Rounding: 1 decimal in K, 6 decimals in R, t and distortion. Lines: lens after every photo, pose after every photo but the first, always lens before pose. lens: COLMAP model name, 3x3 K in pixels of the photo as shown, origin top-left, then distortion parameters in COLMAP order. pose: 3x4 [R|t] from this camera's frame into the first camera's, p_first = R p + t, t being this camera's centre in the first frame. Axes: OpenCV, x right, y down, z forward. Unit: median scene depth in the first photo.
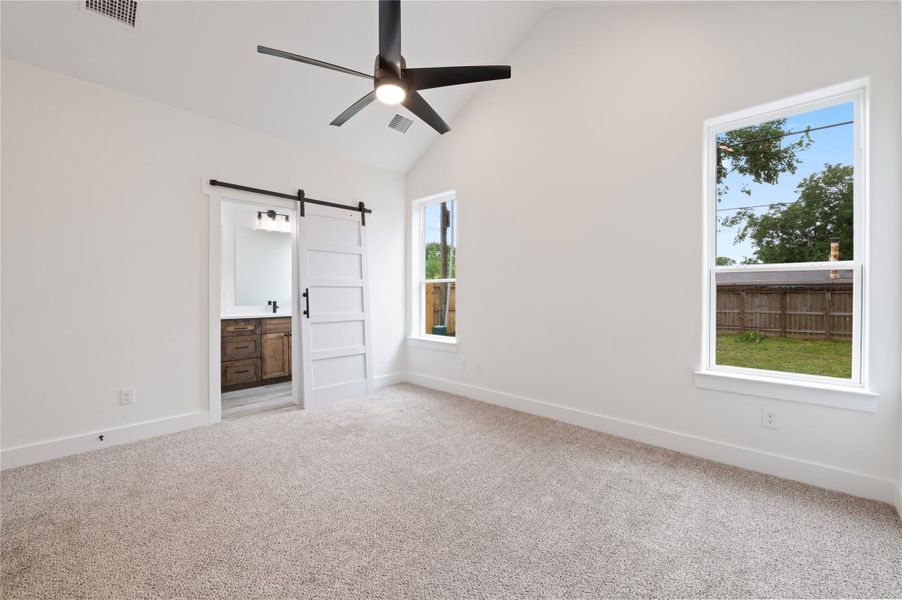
lens RADIAL K [[407.9, 0, 455.7], [0, 407.9, 297.3], [0, 0, 1]] dist [-0.004915, -0.001323]
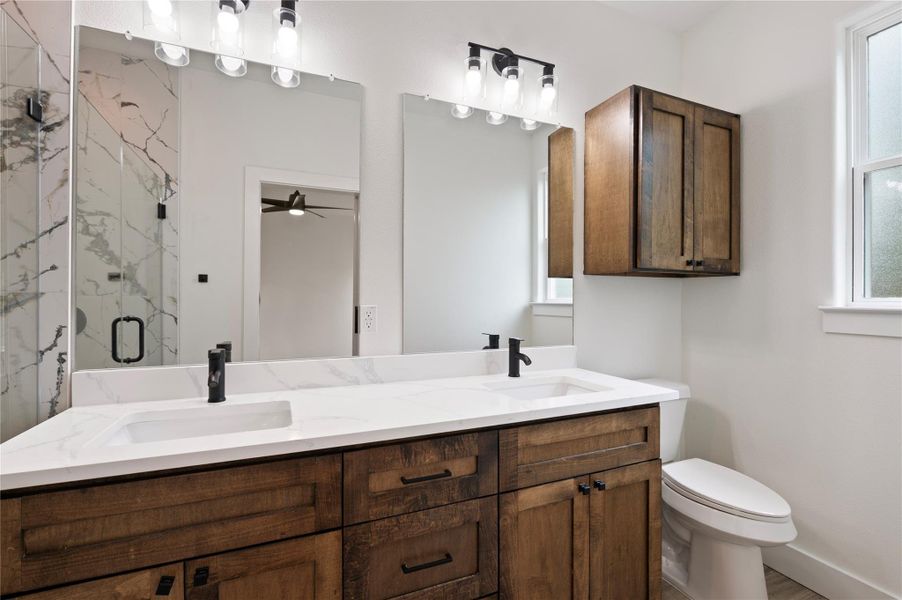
lens RADIAL K [[407.9, 0, 448.8], [0, 407.9, 296.0], [0, 0, 1]] dist [-0.004915, -0.001323]
pose [[0.942225, 0.015668, -0.334615, -0.422630], [-0.014934, 0.999877, 0.004765, -0.024621], [0.334649, 0.000507, 0.942343, 0.757864]]
